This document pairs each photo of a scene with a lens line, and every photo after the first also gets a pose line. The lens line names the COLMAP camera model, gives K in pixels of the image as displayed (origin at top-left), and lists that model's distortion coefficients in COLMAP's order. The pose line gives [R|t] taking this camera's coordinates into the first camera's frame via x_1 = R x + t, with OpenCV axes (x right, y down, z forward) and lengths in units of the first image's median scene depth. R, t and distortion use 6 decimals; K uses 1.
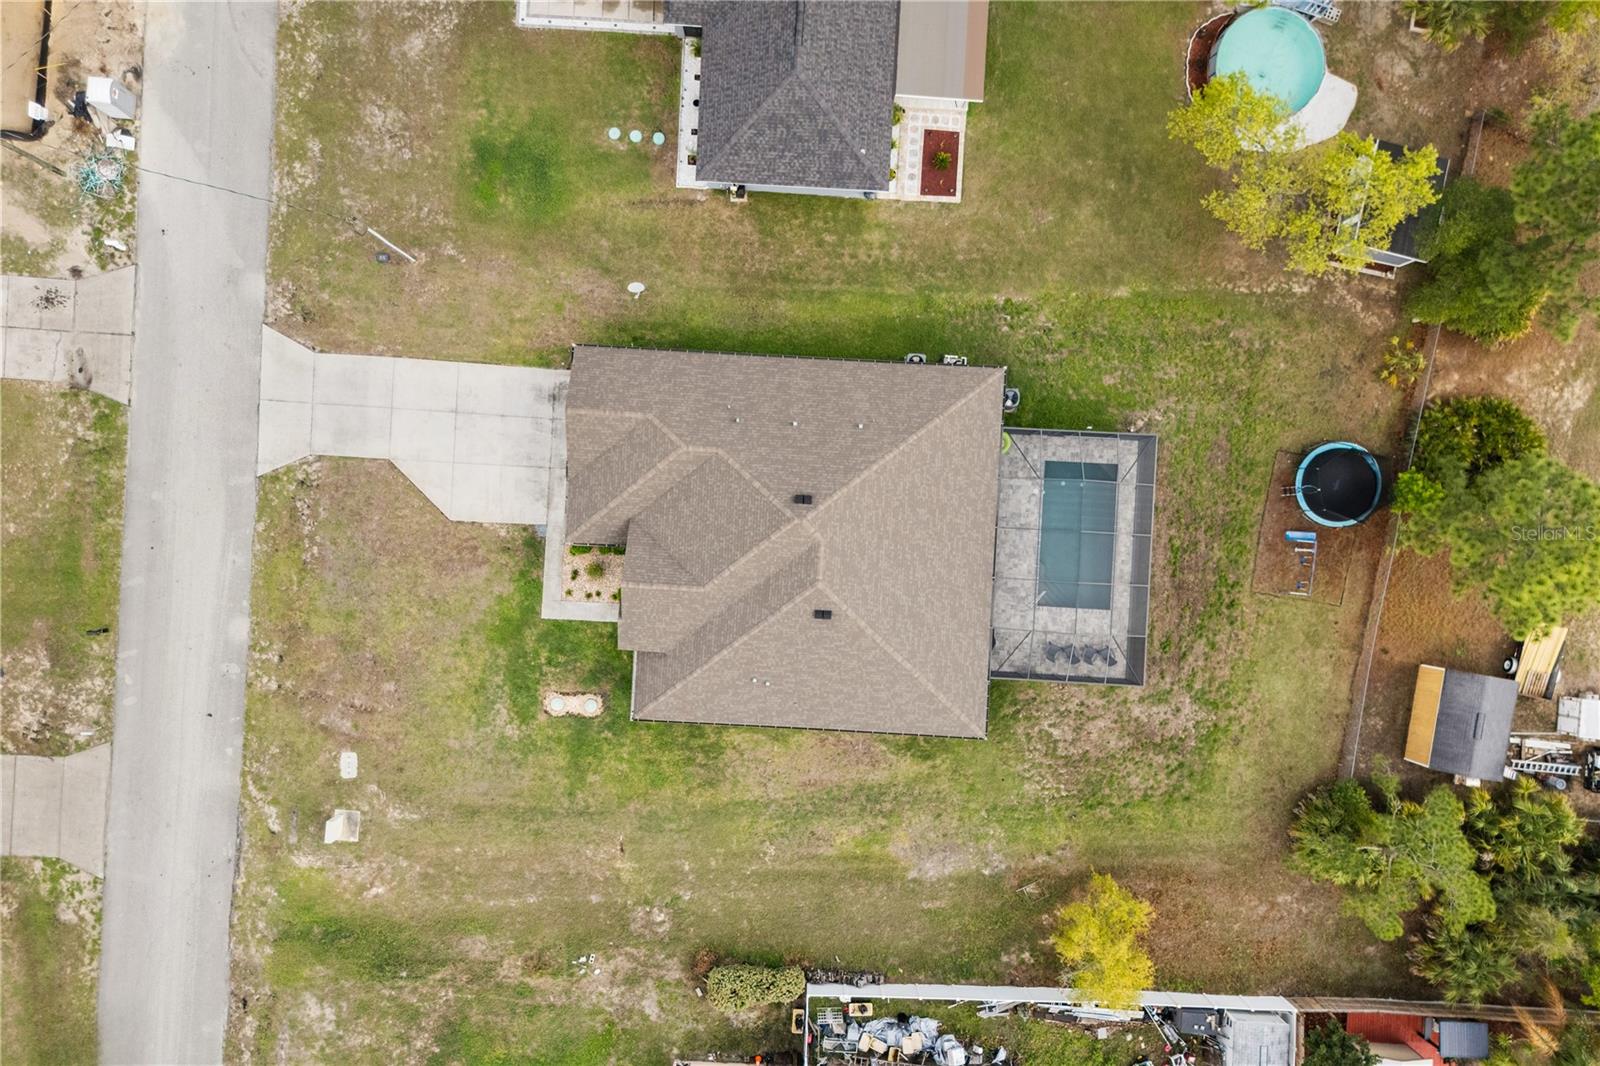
lens RADIAL K [[1125.5, 0, 800.0], [0, 1125.5, 533.0], [0, 0, 1]] dist [0.041689, -0.004034]
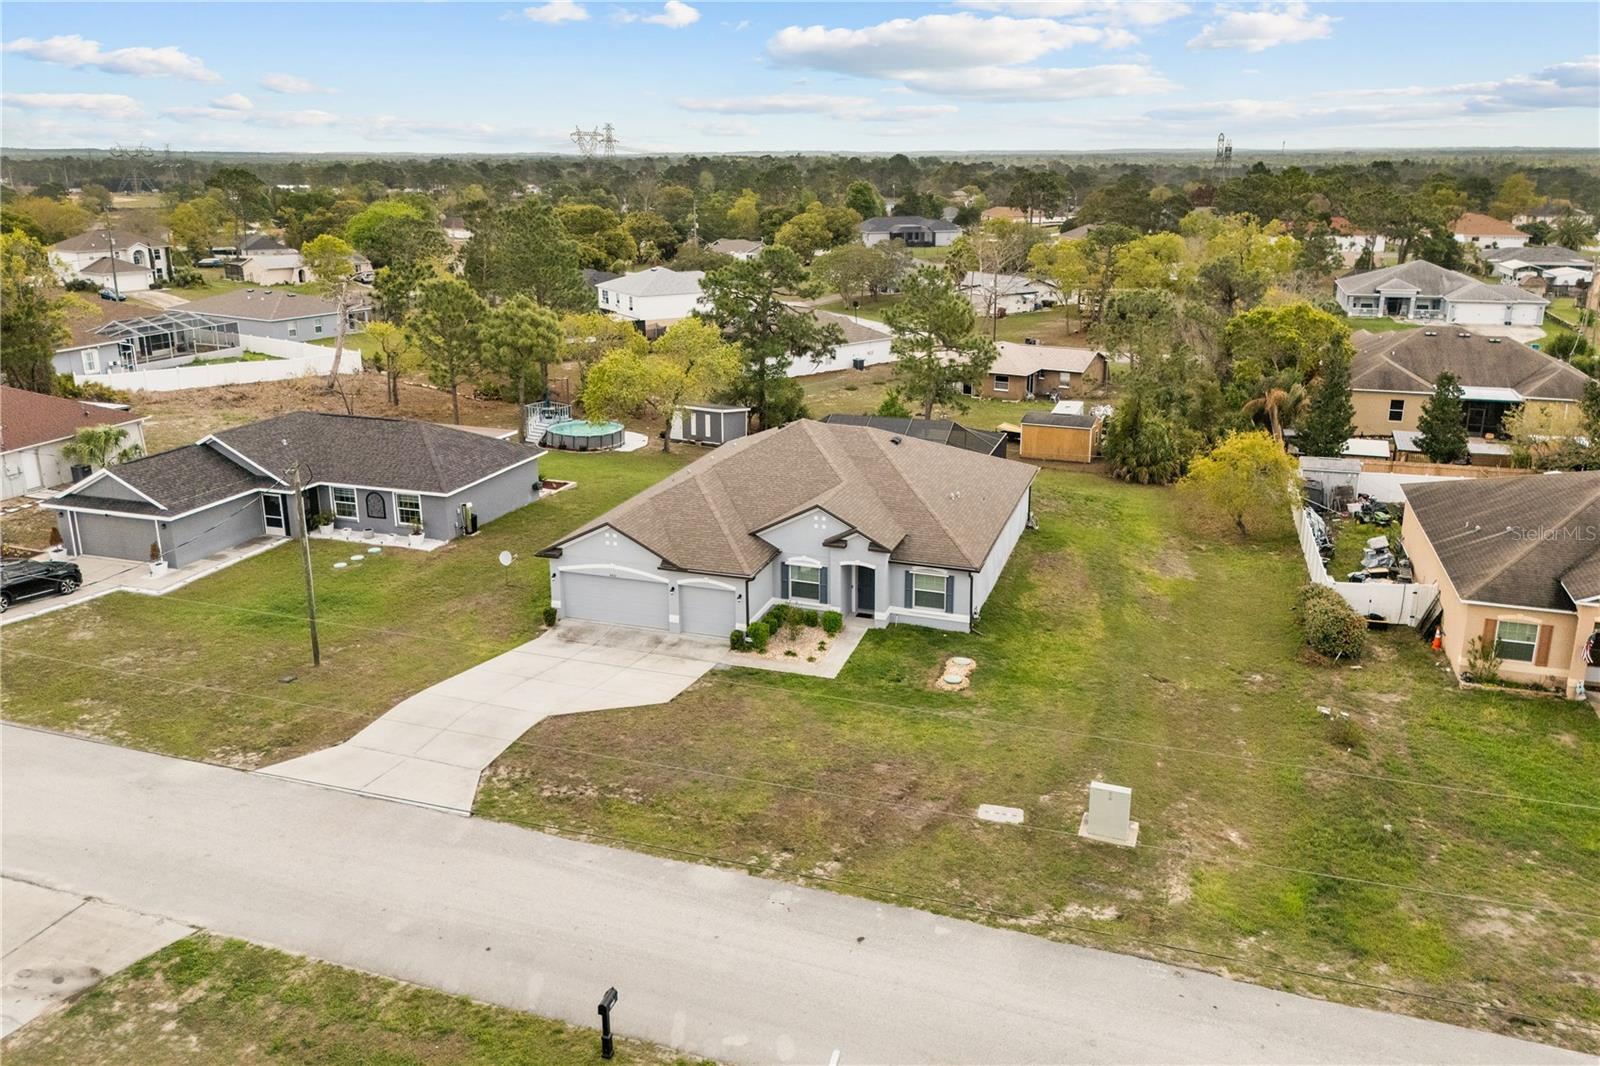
lens RADIAL K [[1166.3, 0, 800.0], [0, 1166.3, 533.0], [0, 0, 1]] dist [0.056134, -0.045313]
pose [[0.271962, -0.302684, 0.913465, -0.922781], [0.962289, 0.079523, -0.260147, 0.249945], [0.006101, 0.949768, 0.312897, 0.681528]]
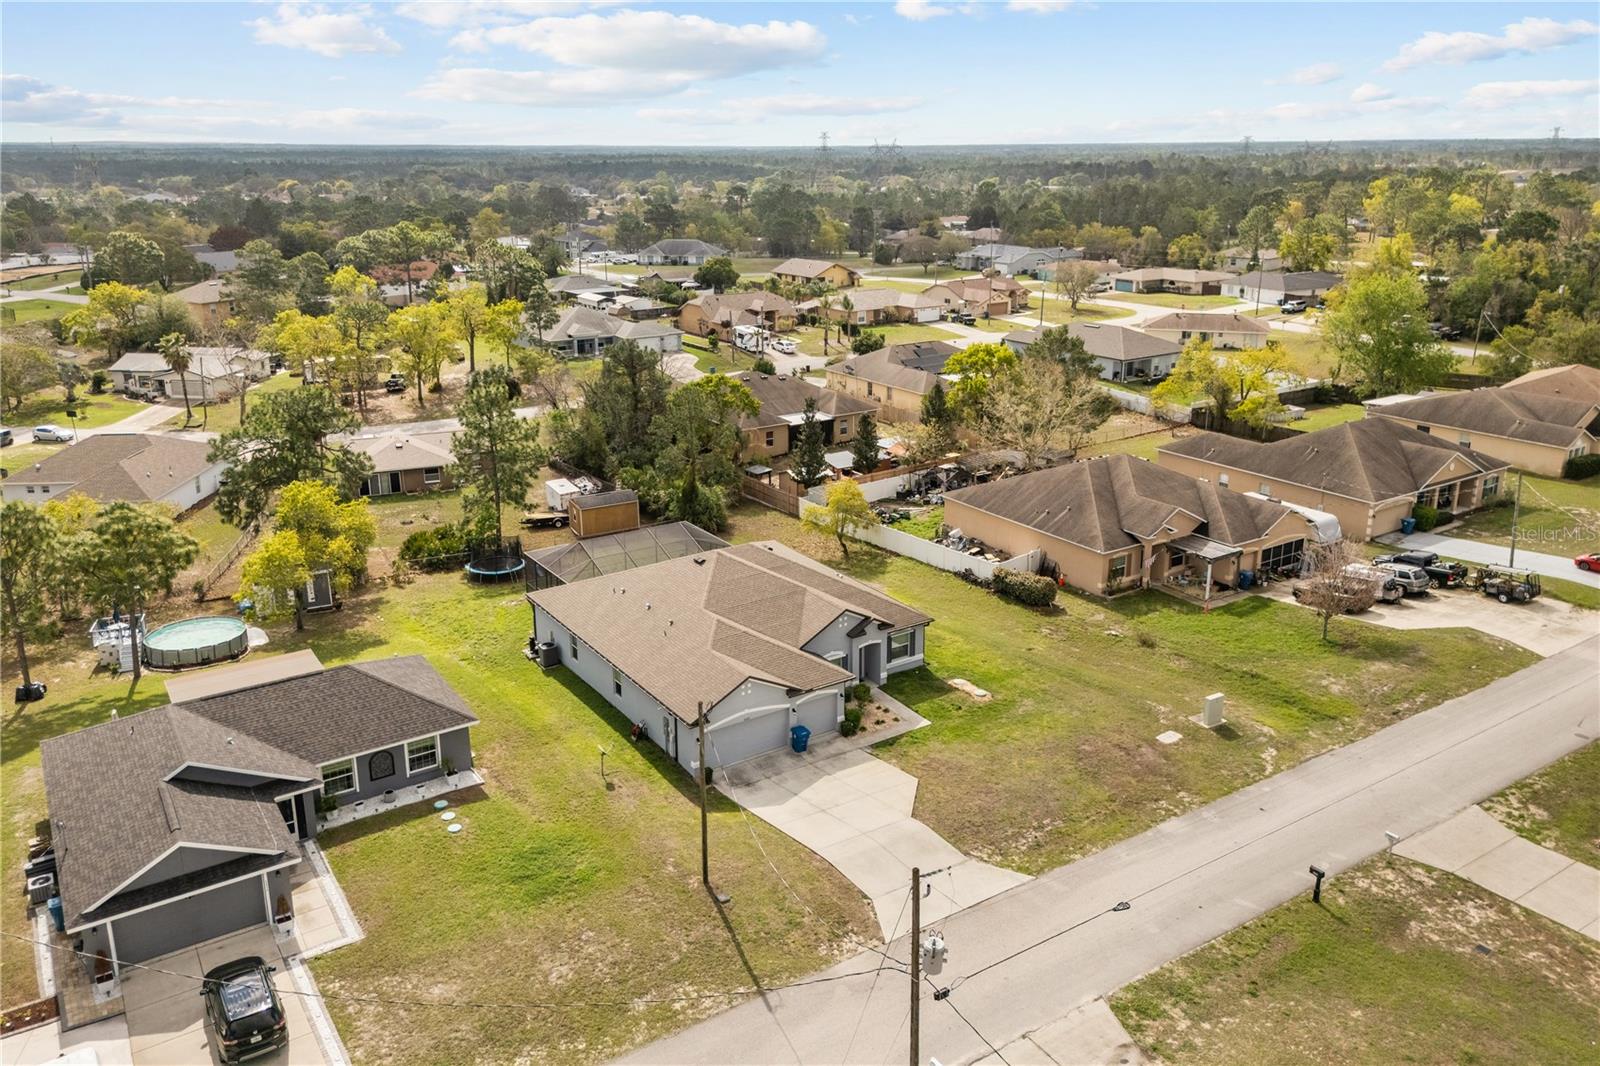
lens RADIAL K [[1183.8, 0, 795.4], [0, 1183.8, 492.4], [0, 0, 1]] dist [0.036759, 0.000581]
pose [[-0.592206, -0.224409, 0.773908, -0.964978], [0.805777, -0.169800, 0.567355, -0.617130], [0.004089, 0.959588, 0.281380, 0.499781]]
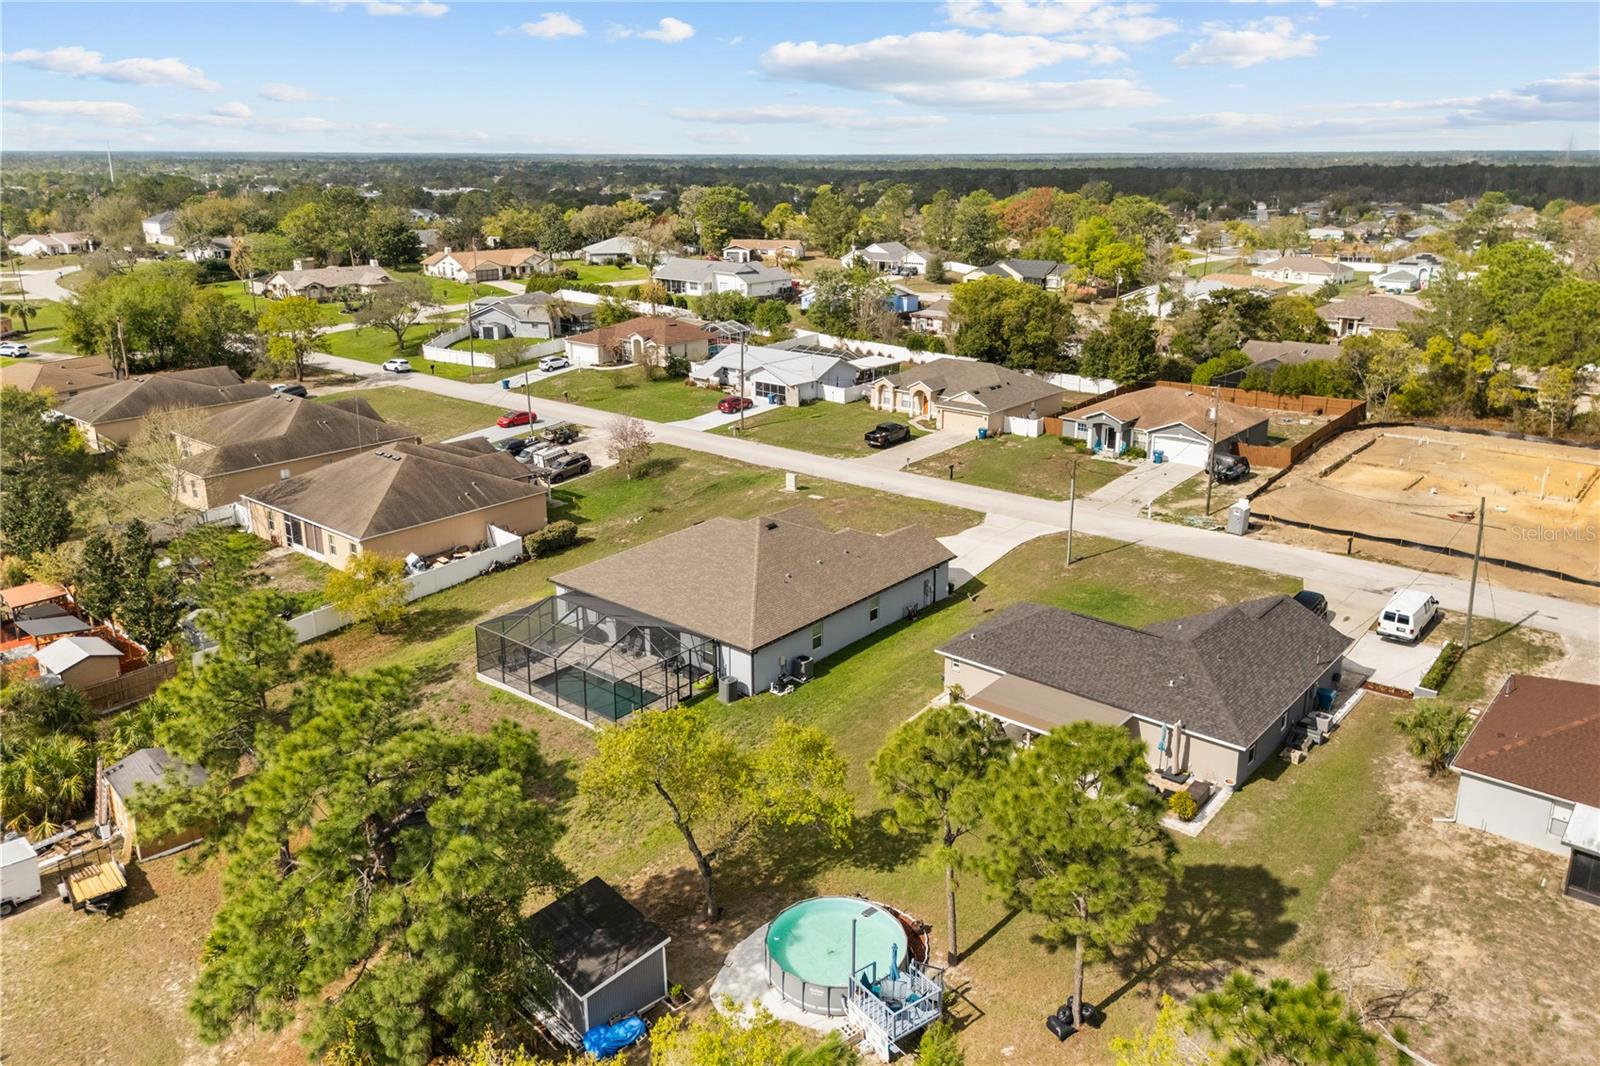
lens RADIAL K [[1125.5, 0, 800.0], [0, 1125.5, 533.0], [0, 0, 1]] dist [0.041689, -0.004034]
pose [[-0.613760, 0.250536, -0.748685, 0.931984], [-0.789492, -0.194248, 0.582211, -0.799578], [0.000434, 0.948419, 0.317018, 0.502877]]
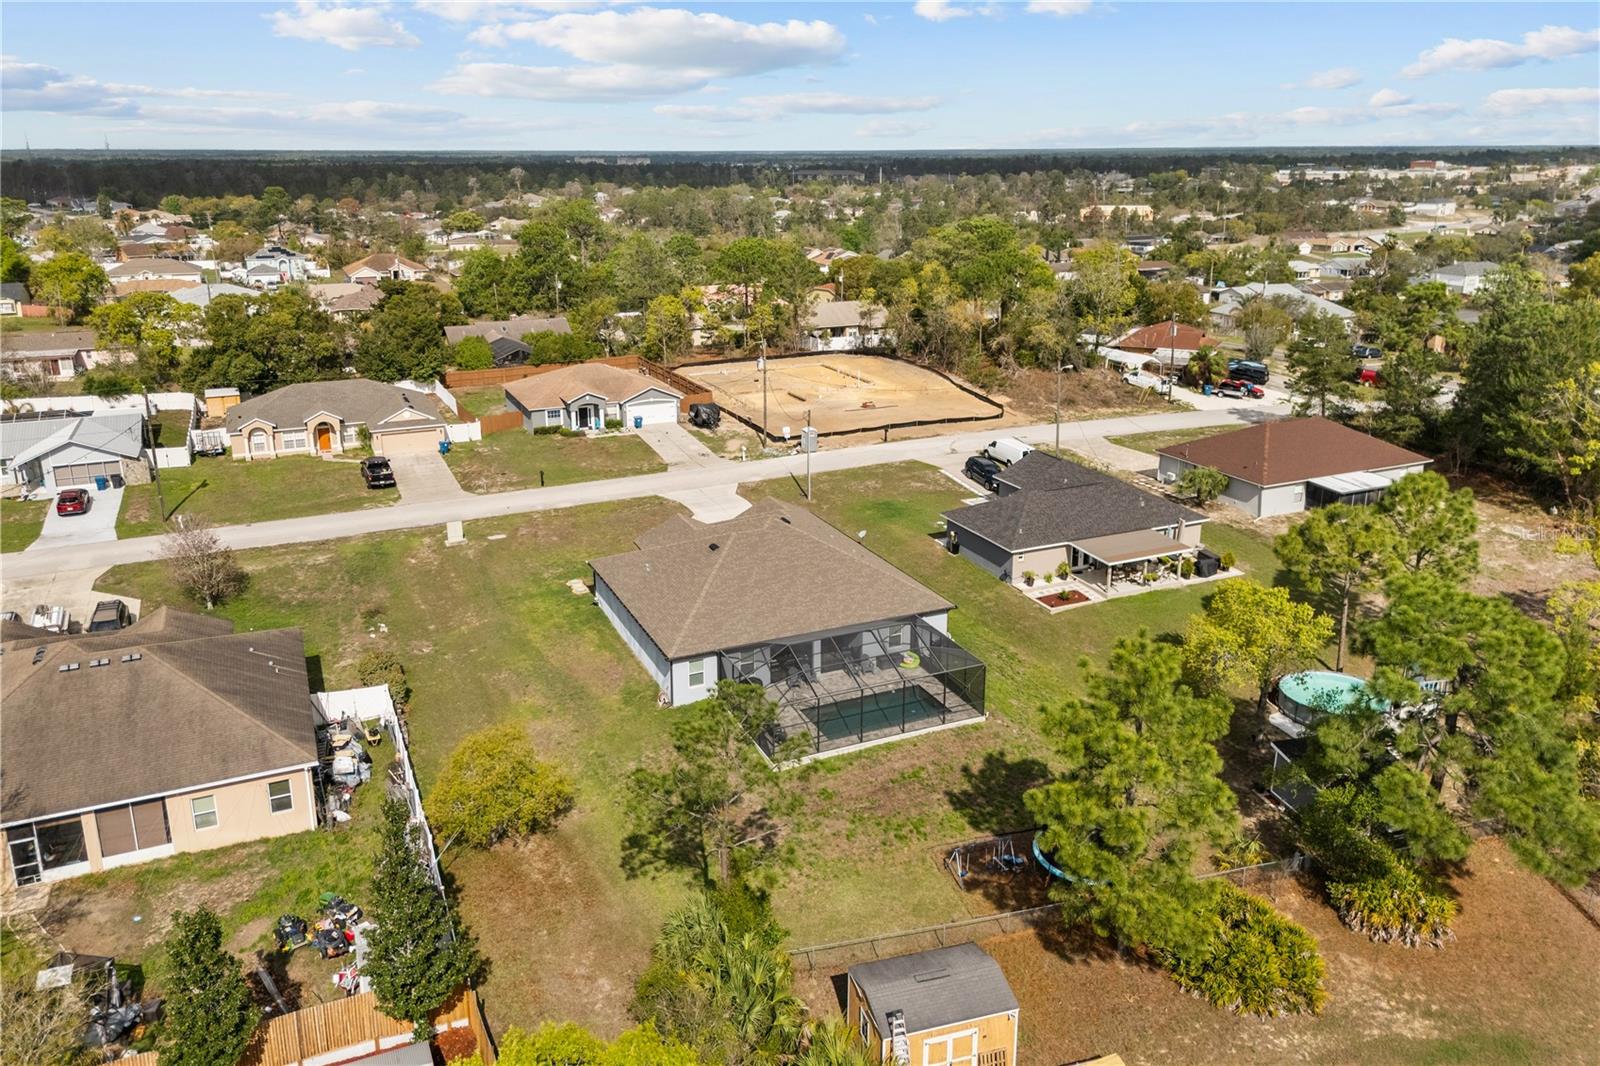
lens RADIAL K [[1166.3, 0, 800.0], [0, 1166.3, 533.0], [0, 0, 1]] dist [0.056134, -0.045313]
pose [[0.460792, 0.276737, -0.843260, 1.112402], [-0.887508, 0.143386, -0.437915, 0.531032], [-0.000275, 0.950188, 0.311678, 0.506912]]
